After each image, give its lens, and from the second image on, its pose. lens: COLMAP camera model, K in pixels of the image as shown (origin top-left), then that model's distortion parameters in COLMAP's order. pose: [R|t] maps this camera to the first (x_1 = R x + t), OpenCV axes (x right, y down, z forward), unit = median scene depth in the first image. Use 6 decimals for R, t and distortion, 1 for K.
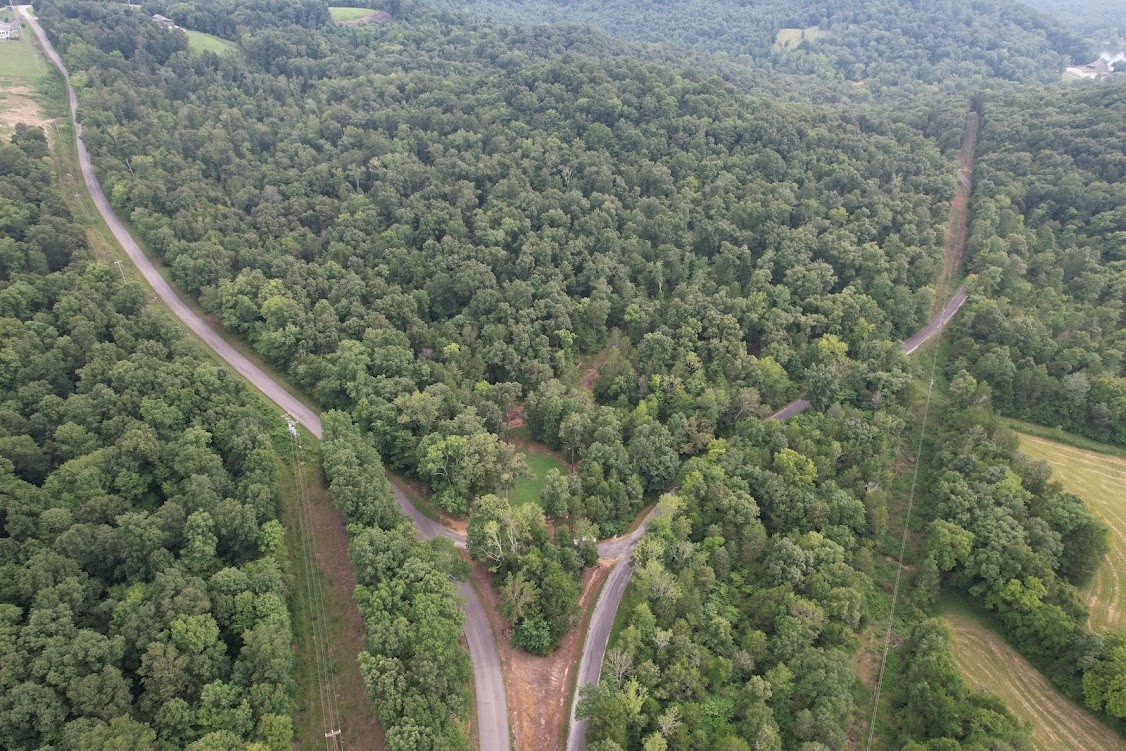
lens RADIAL K [[706.1, 0, 563.0], [0, 706.1, 375.5], [0, 0, 1]] dist [-0.062055, 0.045706]
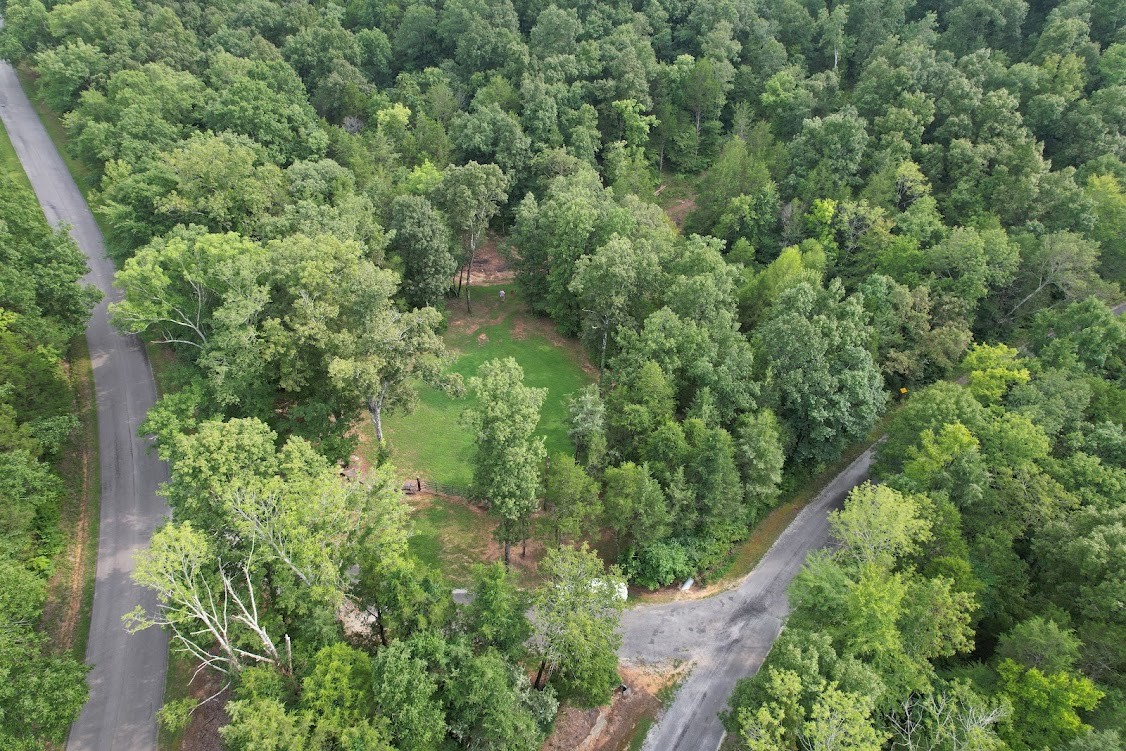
lens RADIAL K [[706.1, 0, 563.0], [0, 706.1, 375.5], [0, 0, 1]] dist [-0.062055, 0.045706]
pose [[0.985535, 0.105789, -0.132397, 0.042356], [-0.092592, 0.990449, 0.102163, 0.086329], [0.141941, -0.088426, 0.985918, 0.578167]]
